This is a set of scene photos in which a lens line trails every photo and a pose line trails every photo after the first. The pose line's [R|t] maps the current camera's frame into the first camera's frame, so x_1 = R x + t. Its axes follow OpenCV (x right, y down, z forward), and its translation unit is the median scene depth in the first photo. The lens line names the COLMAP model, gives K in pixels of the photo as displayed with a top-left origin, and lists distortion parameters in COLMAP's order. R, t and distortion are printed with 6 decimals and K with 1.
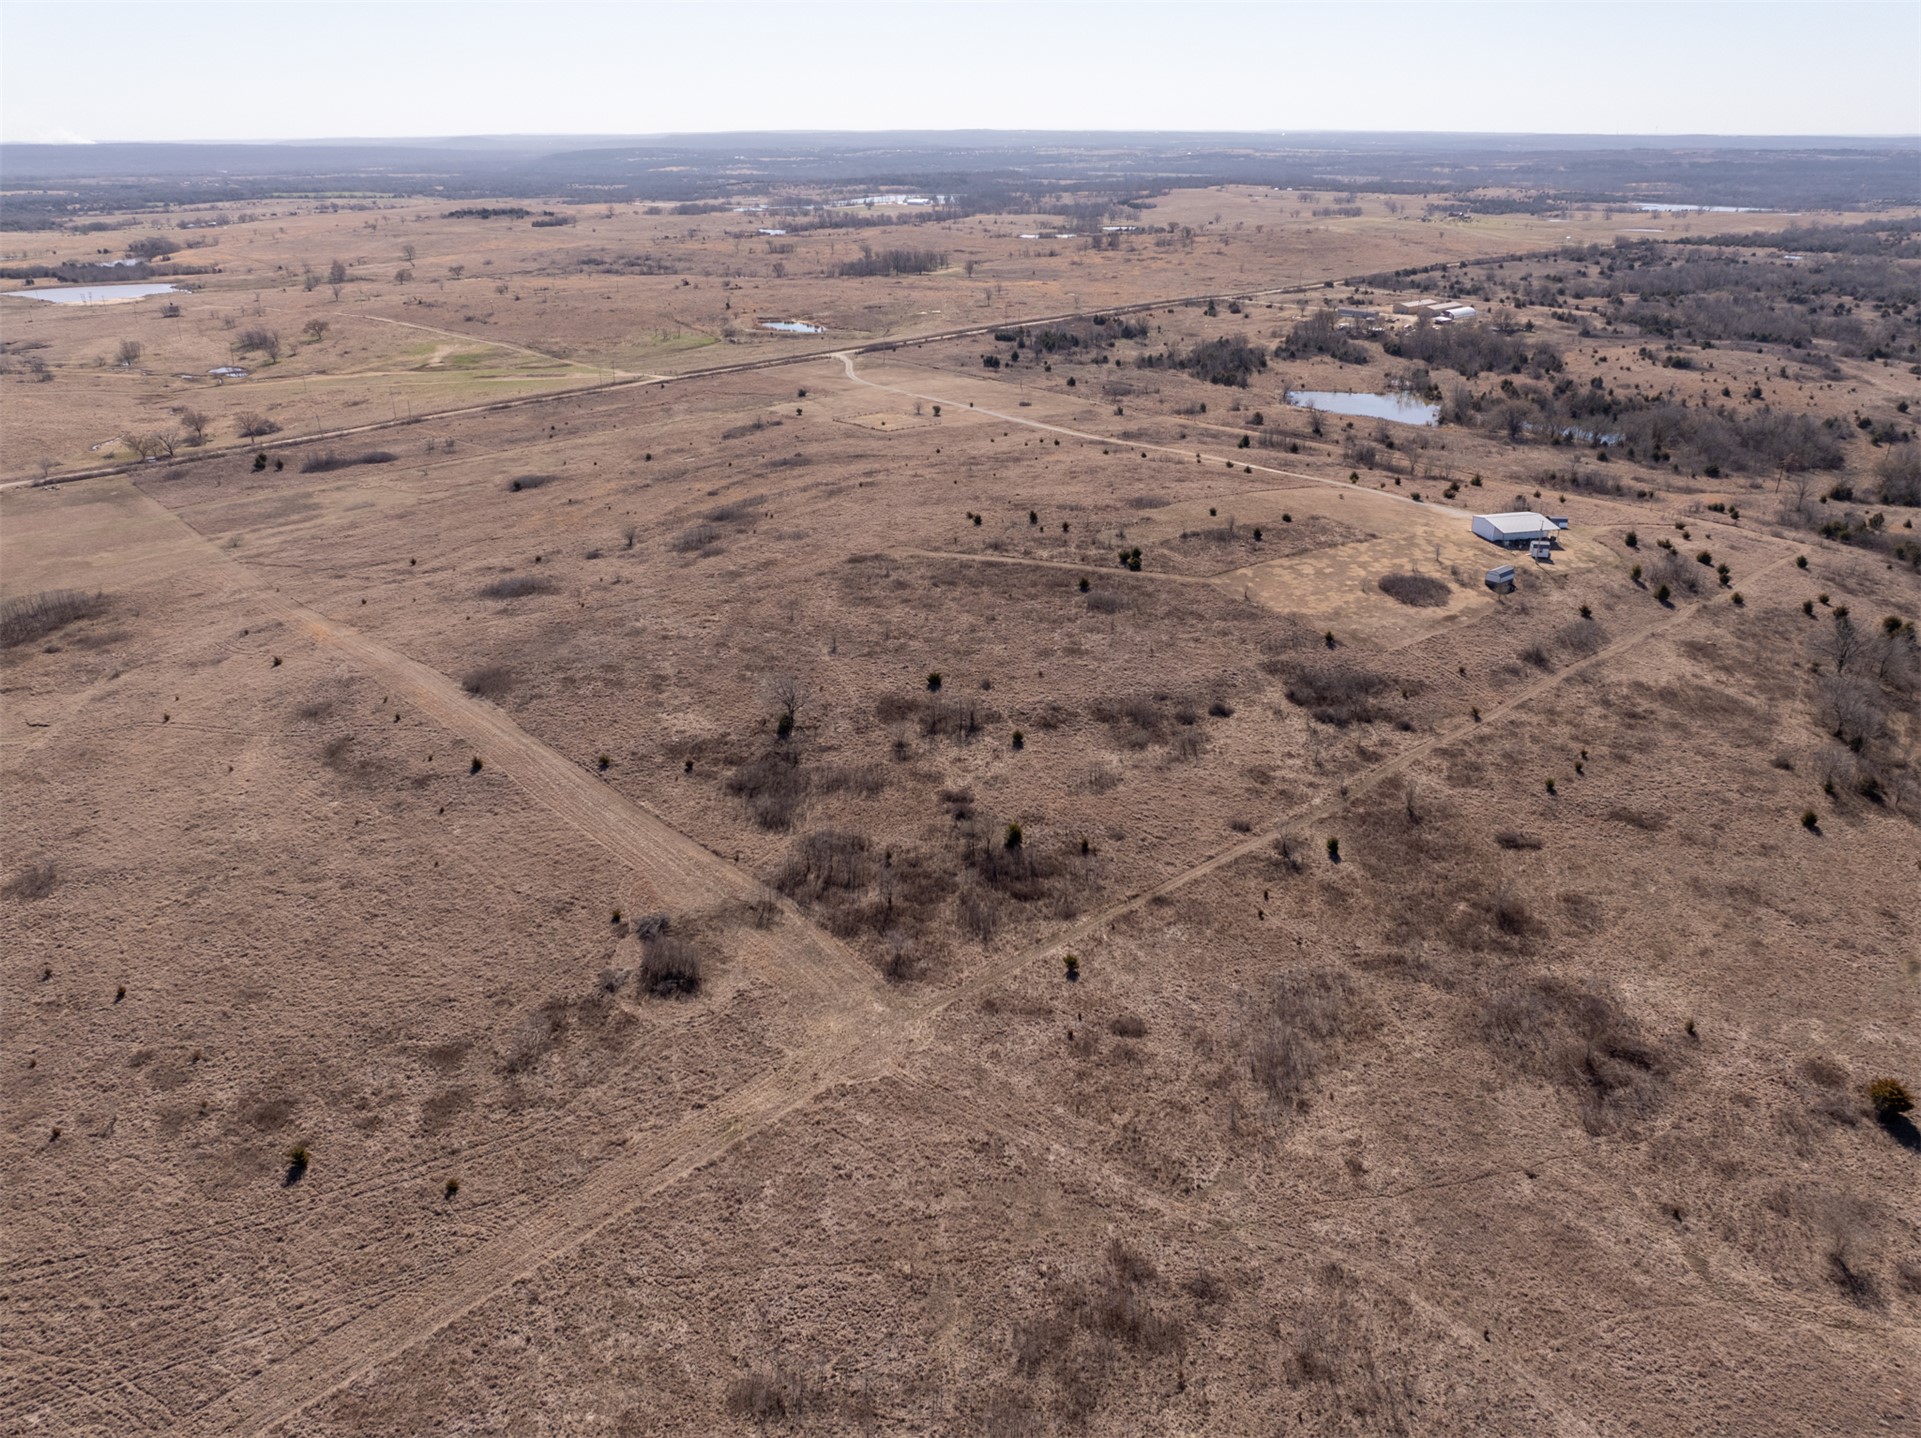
lens RADIAL K [[1348.0, 0, 964.0], [0, 1348.0, 716.9], [0, 0, 1]] dist [-0.047961, 0.012961]
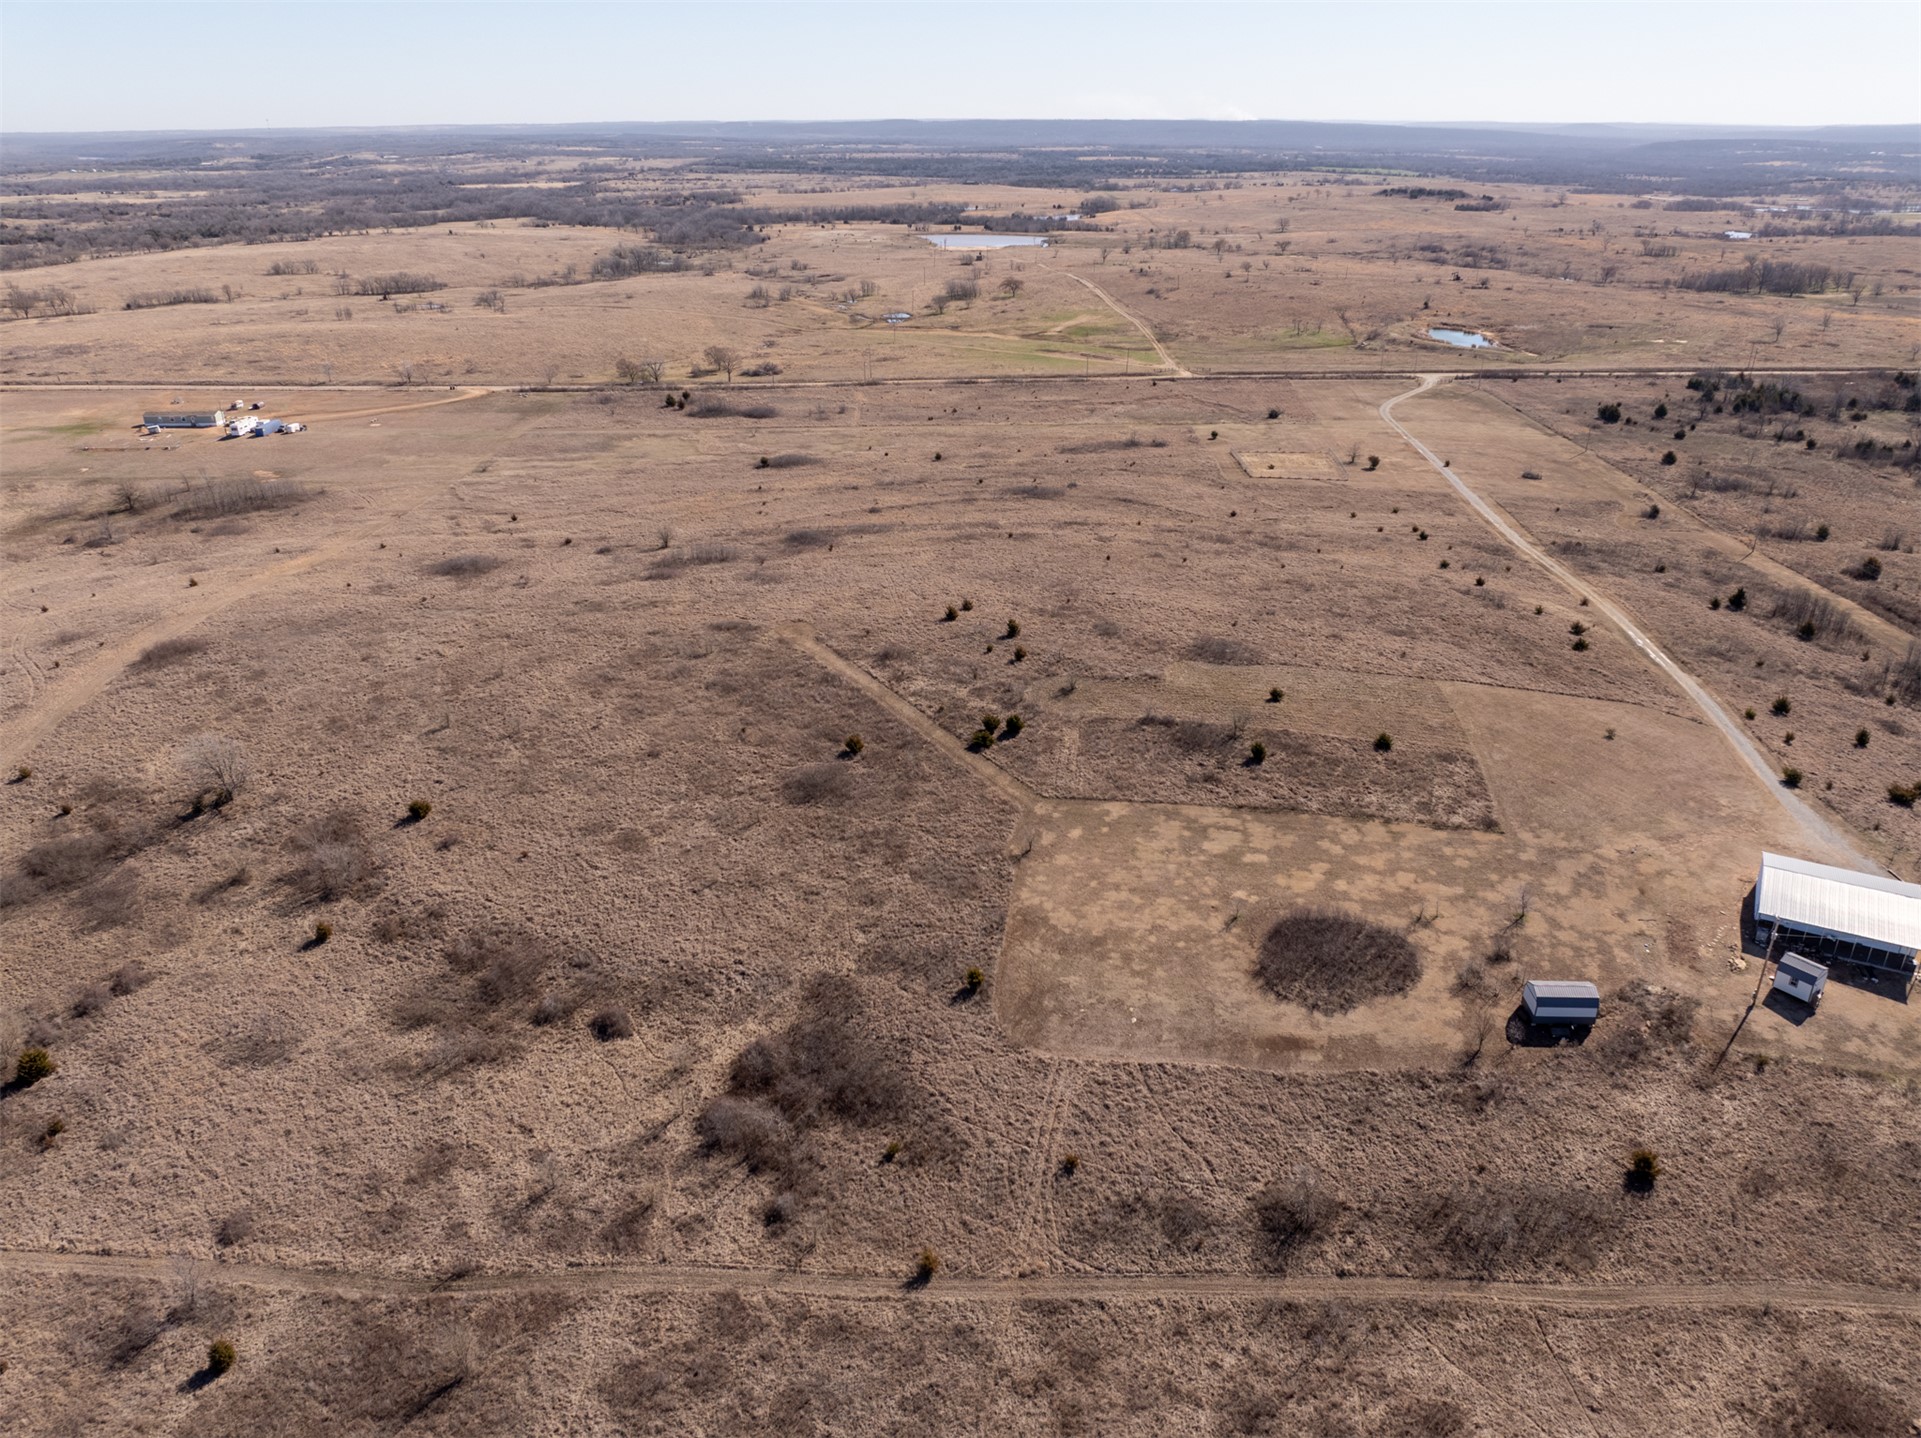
lens RADIAL K [[1348.0, 0, 965.9], [0, 1348.0, 723.3], [0, 0, 1]] dist [-0.047961, 0.012961]
pose [[0.731735, 0.281381, -0.620796, 0.506652], [-0.273225, 0.955519, 0.111045, -0.189596], [0.624429, 0.088362, 0.776068, 0.525040]]
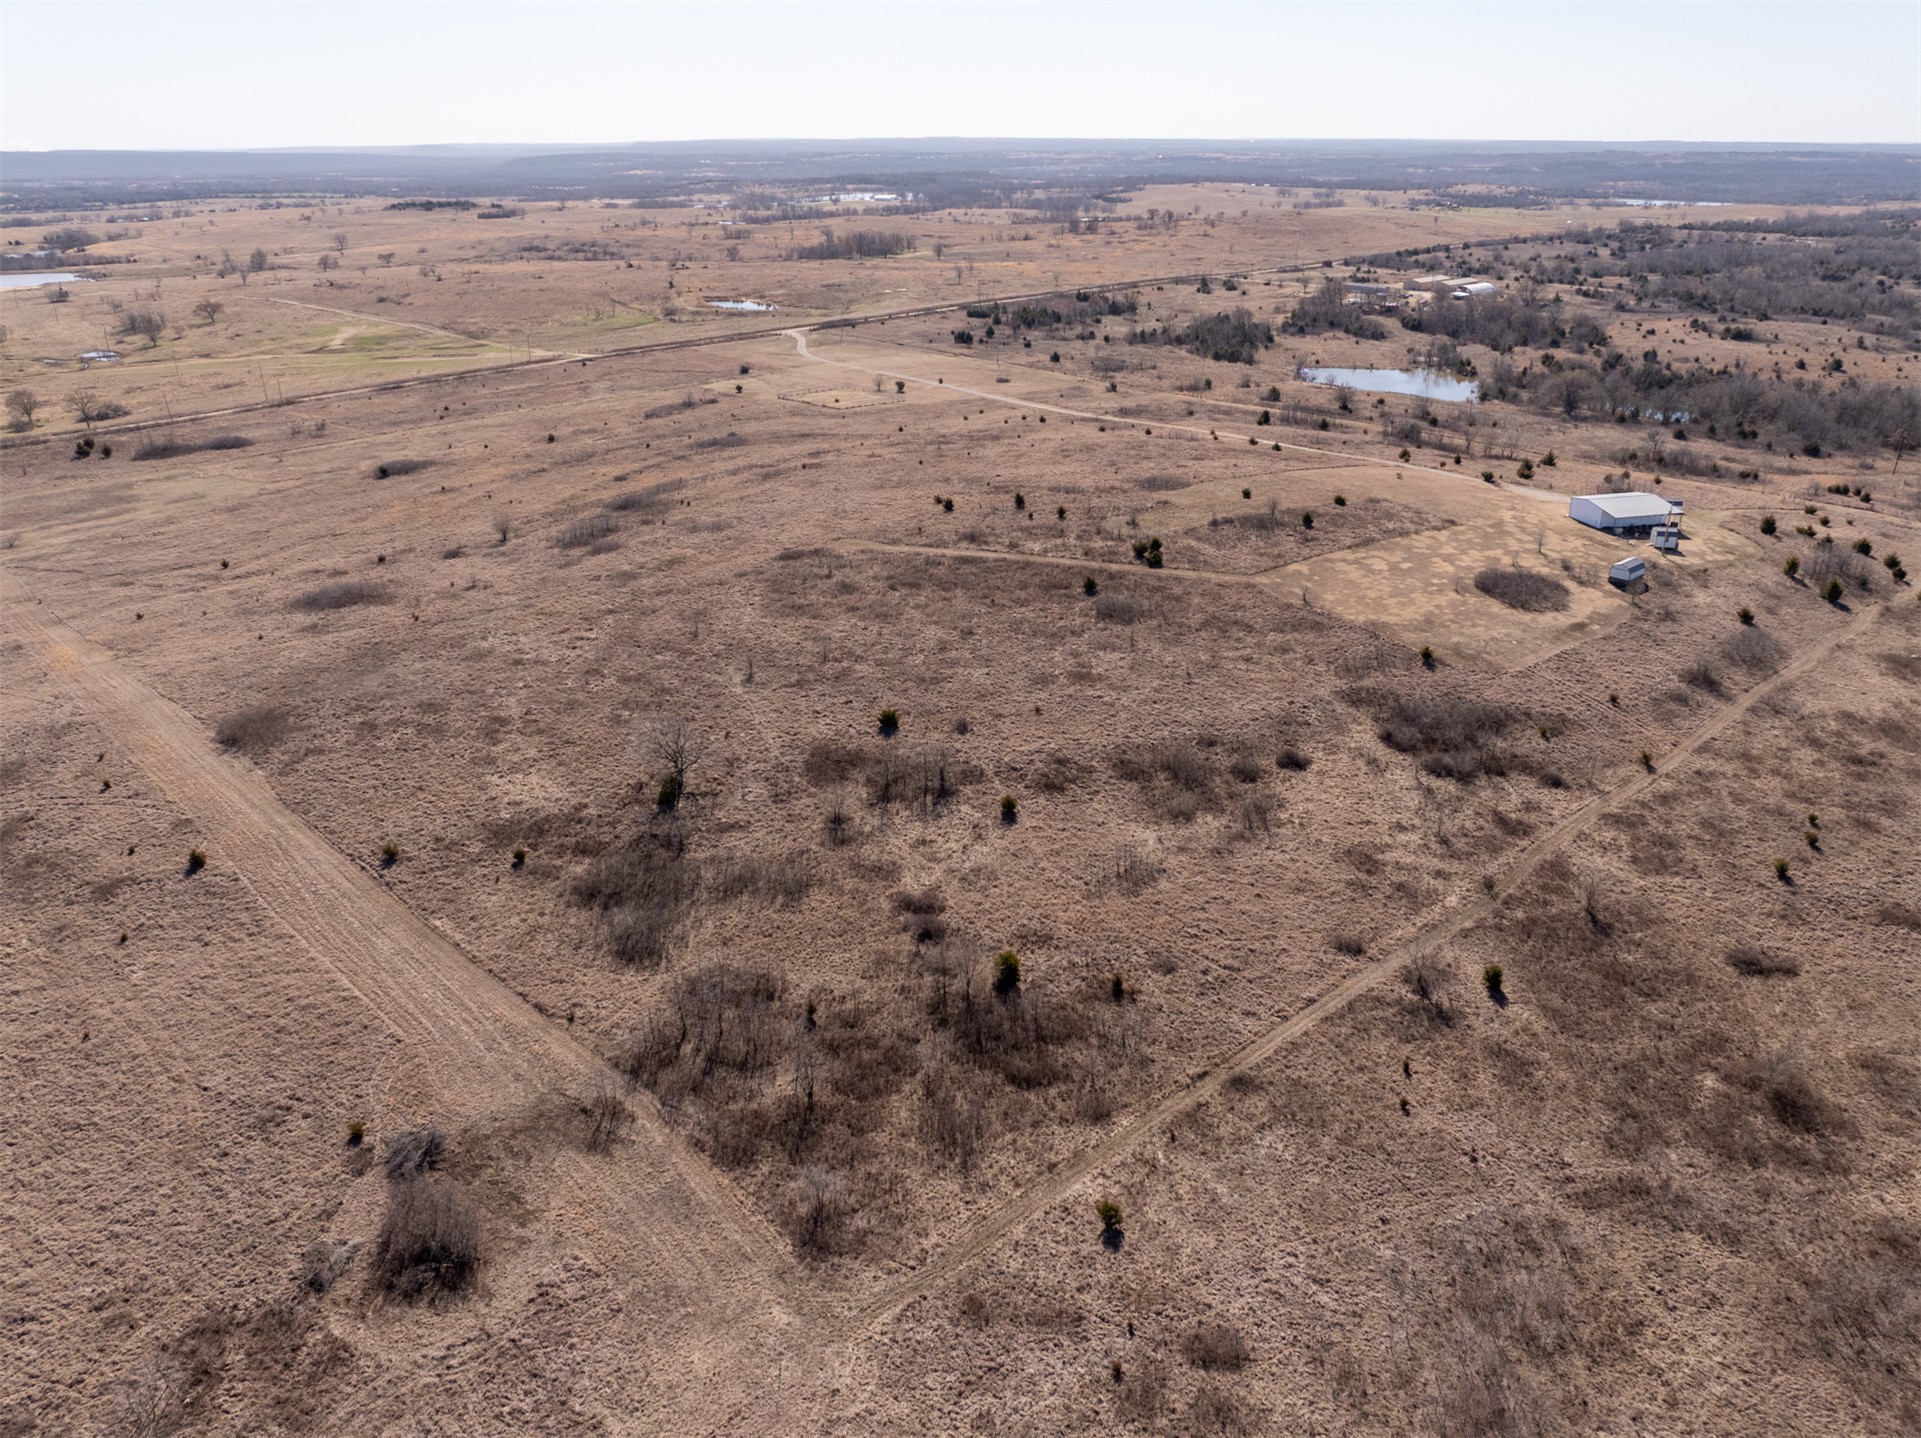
lens RADIAL K [[1348.0, 0, 966.2], [0, 1348.0, 714.1], [0, 0, 1]] dist [-0.047961, 0.012961]
pose [[0.999744, -0.009185, 0.020678, 0.003501], [0.009354, 0.999924, -0.008061, -0.020624], [-0.020603, 0.008252, 0.999754, 0.242209]]
